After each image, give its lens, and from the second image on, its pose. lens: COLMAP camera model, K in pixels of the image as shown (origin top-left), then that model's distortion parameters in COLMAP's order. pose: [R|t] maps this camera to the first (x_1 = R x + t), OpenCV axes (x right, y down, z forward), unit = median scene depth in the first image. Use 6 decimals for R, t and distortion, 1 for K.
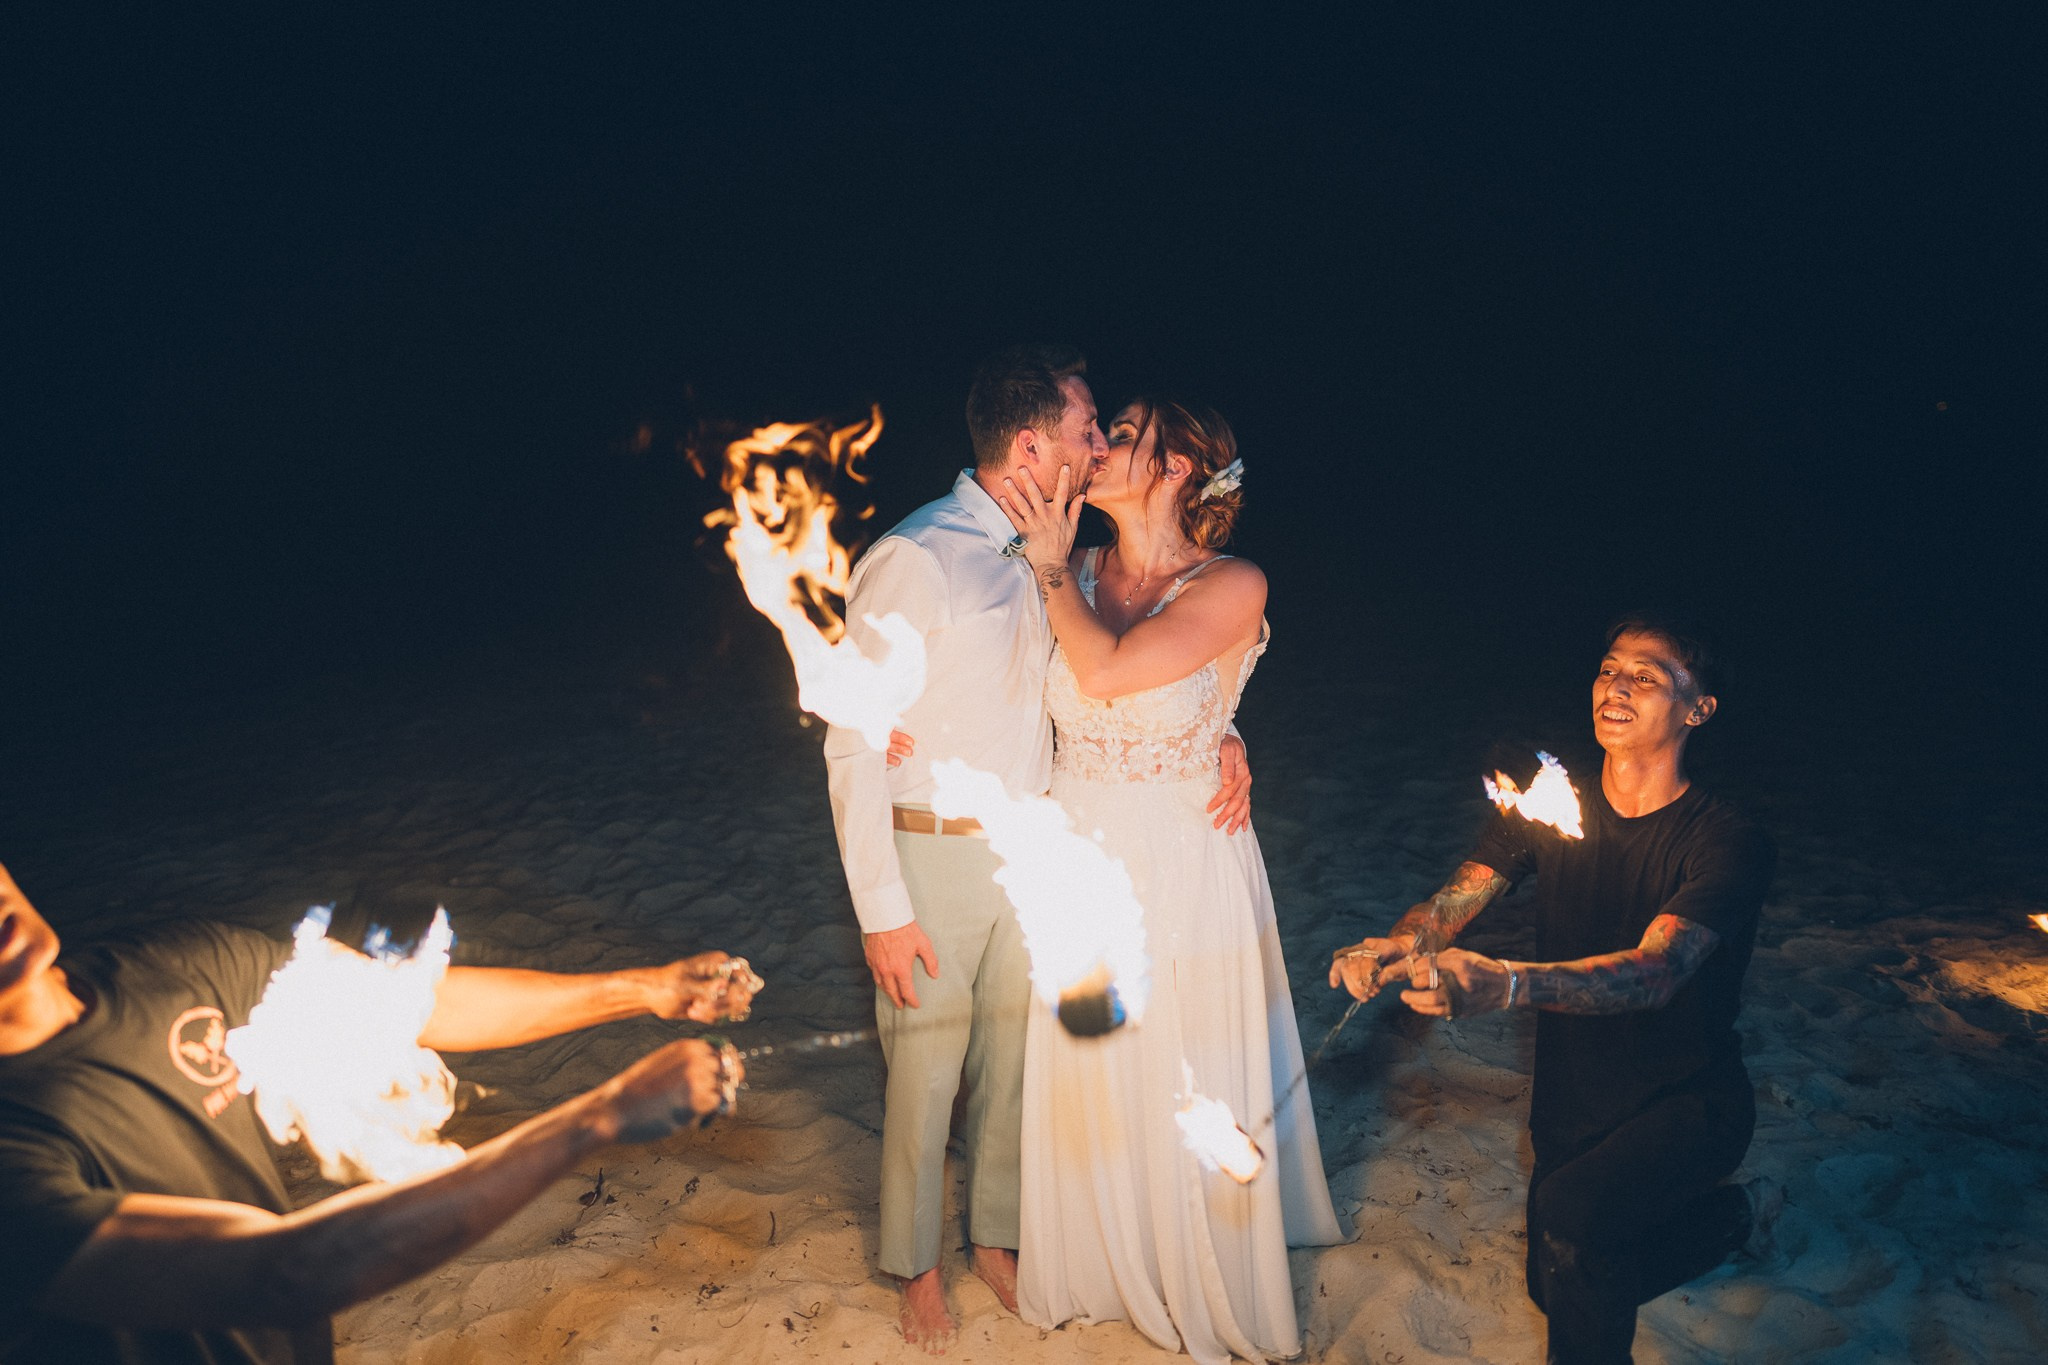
lens RADIAL K [[1372.6, 0, 1034.7], [0, 1372.6, 735.6], [0, 0, 1]] dist [-0.002183, 0.001234]
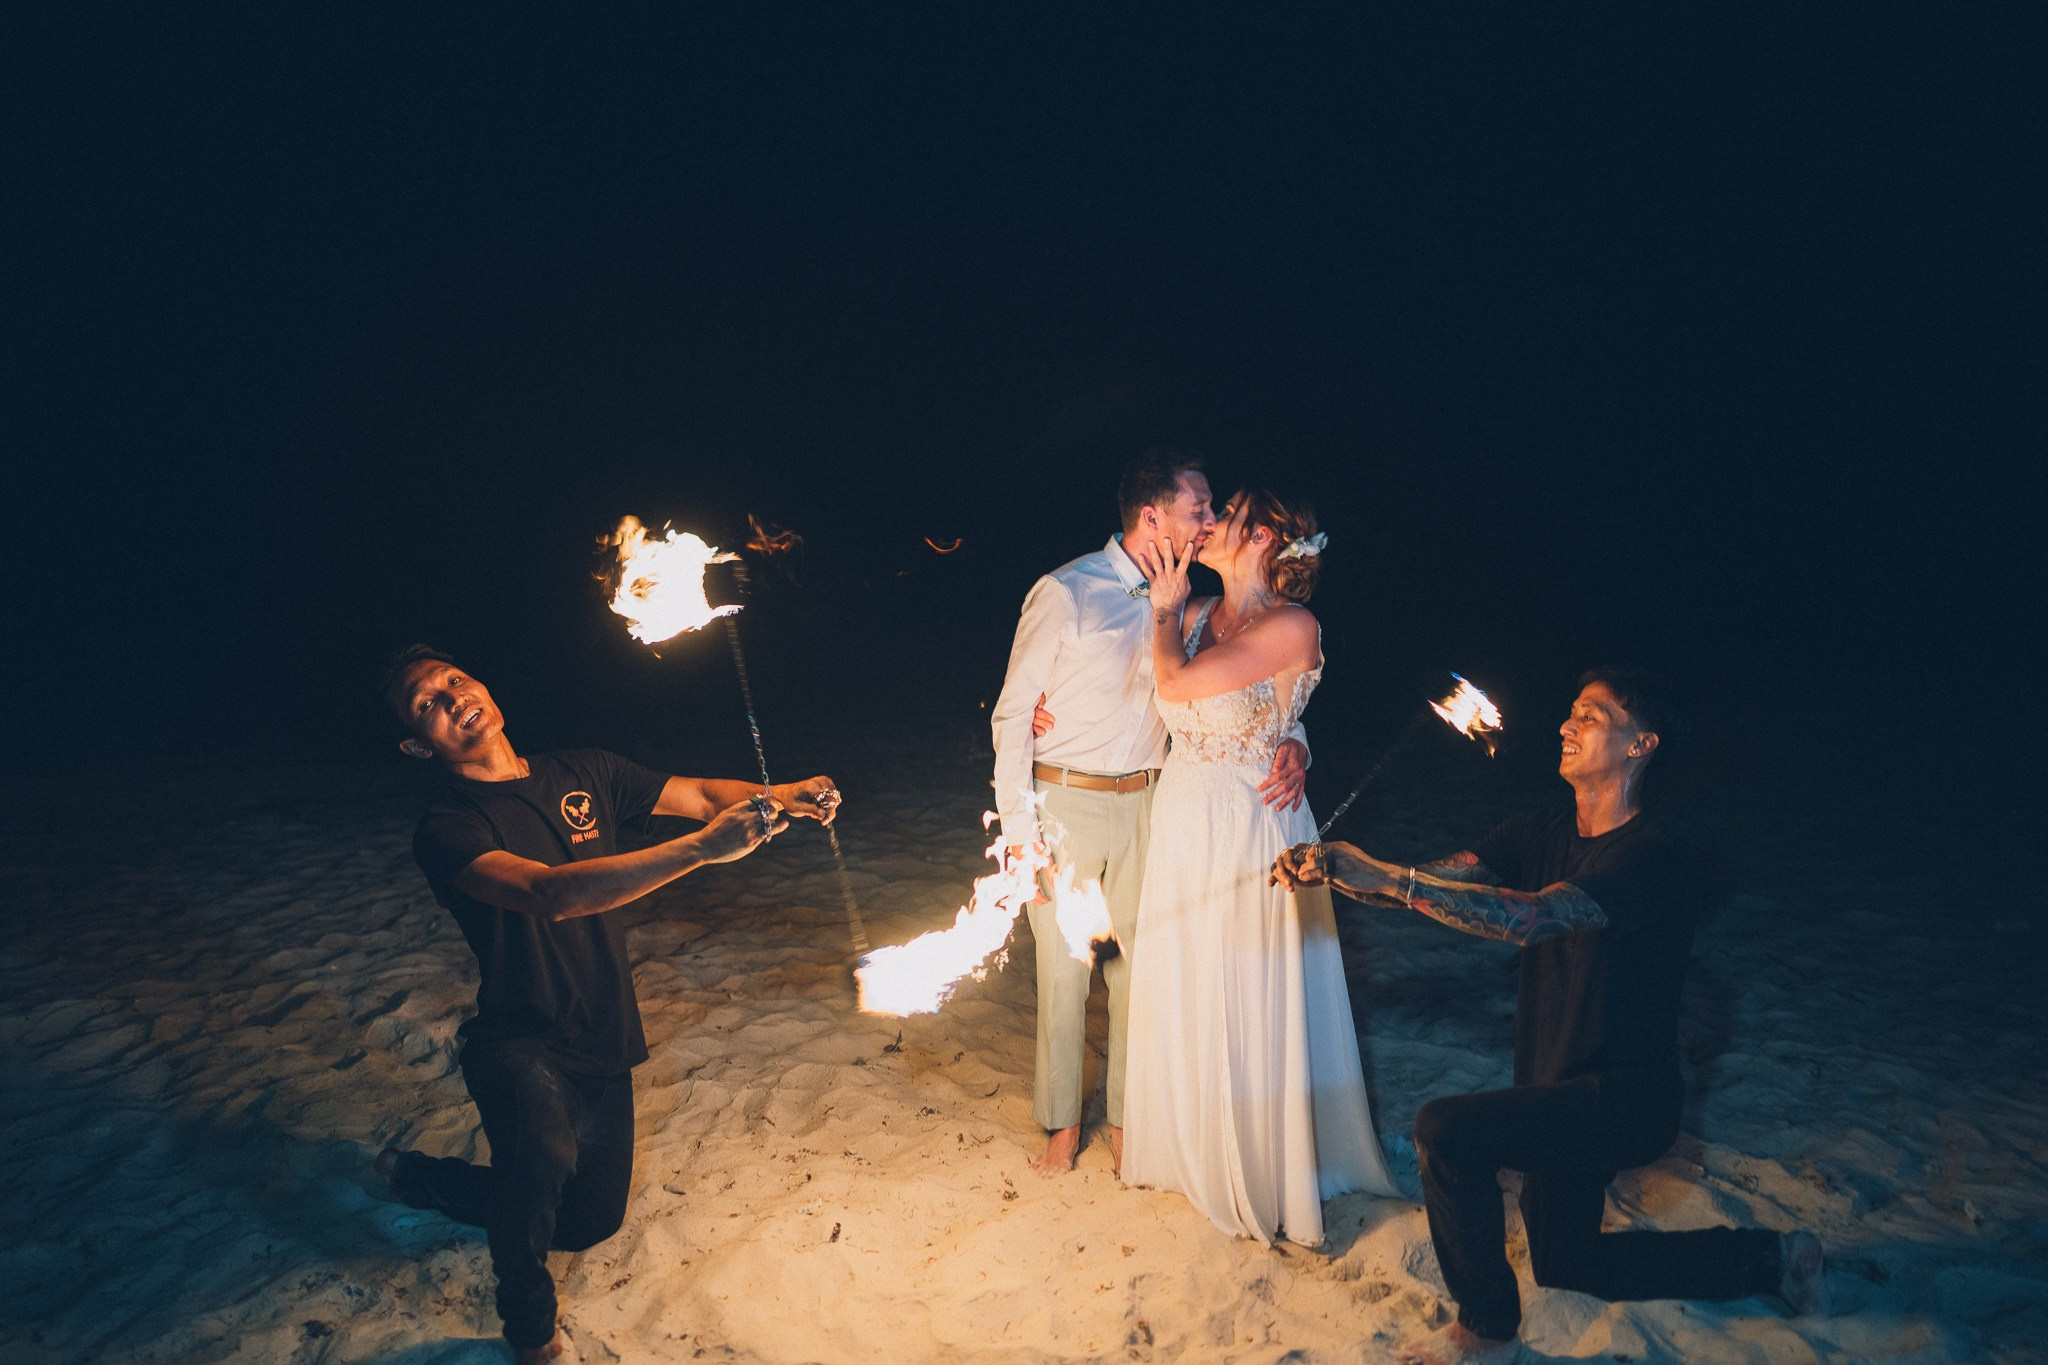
lens RADIAL K [[1372.6, 0, 1034.7], [0, 1372.6, 735.6], [0, 0, 1]] dist [-0.002183, 0.001234]
pose [[0.877462, 0.087588, -0.471580, 0.561627], [-0.131830, 0.989361, -0.061536, 0.110636], [0.461173, 0.116164, 0.879673, -0.264528]]
